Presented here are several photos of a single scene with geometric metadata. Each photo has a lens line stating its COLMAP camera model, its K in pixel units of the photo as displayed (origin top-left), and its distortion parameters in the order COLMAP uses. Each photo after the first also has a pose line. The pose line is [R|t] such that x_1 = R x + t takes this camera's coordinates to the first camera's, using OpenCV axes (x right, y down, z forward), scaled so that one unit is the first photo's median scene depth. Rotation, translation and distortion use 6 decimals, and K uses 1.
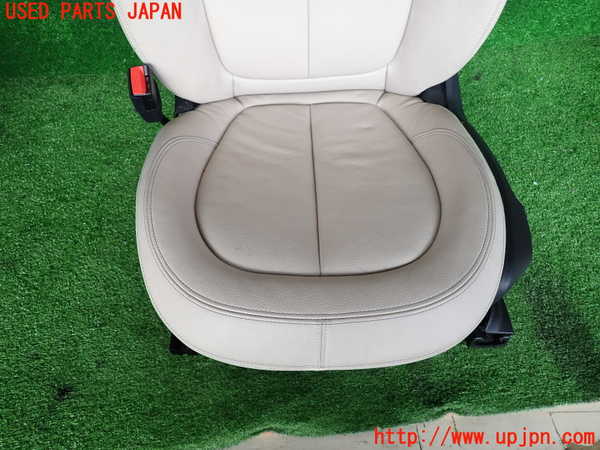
lens RADIAL K [[451.1, 0, 303.7], [0, 451.1, 229.2], [0, 0, 1]] dist [0.020917, -0.014179]
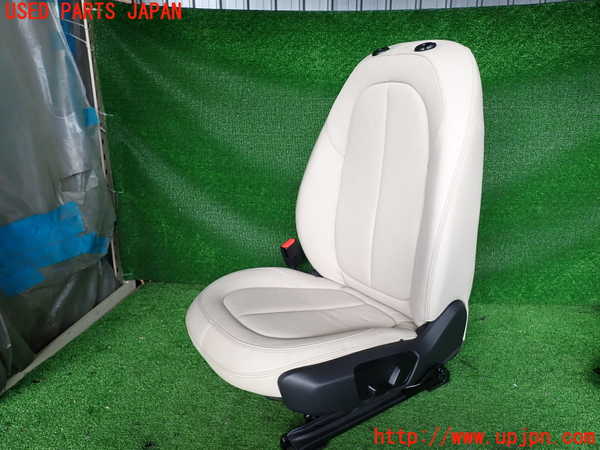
lens RADIAL K [[451.1, 0, 301.2], [0, 451.1, 225.1], [0, 0, 1]] dist [0.020917, -0.014179]
pose [[0.973342, 0.079084, -0.215291, 0.159761], [-0.190810, 0.800054, -0.568775, 0.392169], [0.127263, 0.594692, 0.793817, -0.387612]]
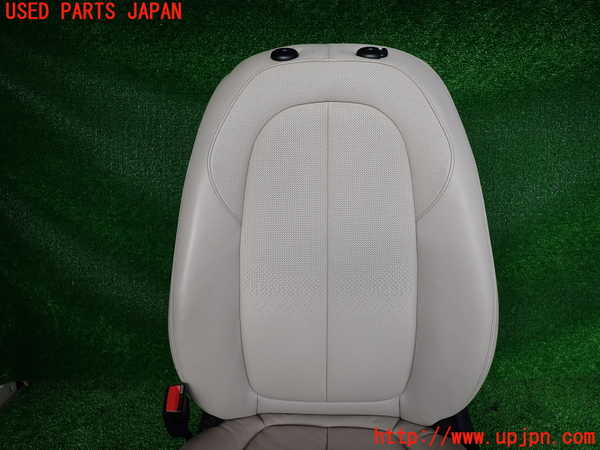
lens RADIAL K [[451.1, 0, 299.9], [0, 451.1, 228.4], [0, 0, 1]] dist [0.020917, -0.014179]
pose [[0.995512, 0.028552, -0.090224, 0.030684], [-0.077166, 0.796821, -0.599268, -0.010560], [0.054782, 0.603540, 0.795448, -0.109978]]
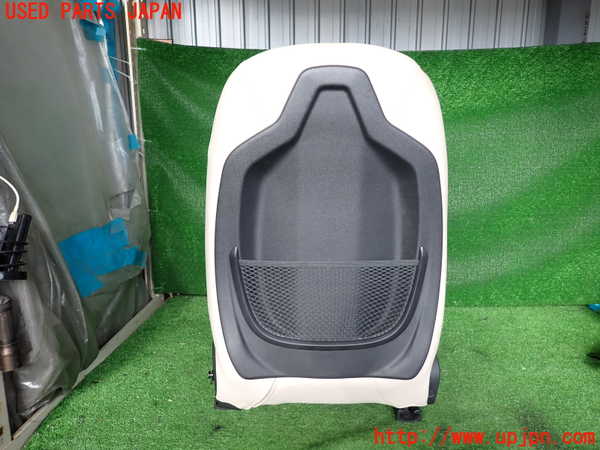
lens RADIAL K [[451.1, 0, 303.3], [0, 451.1, 226.9], [0, 0, 1]] dist [0.020917, -0.014179]
pose [[0.985240, 0.050648, -0.163514, 0.015854], [-0.143953, 0.762031, -0.631337, 0.598978], [0.092627, 0.645557, 0.758074, -0.510633]]
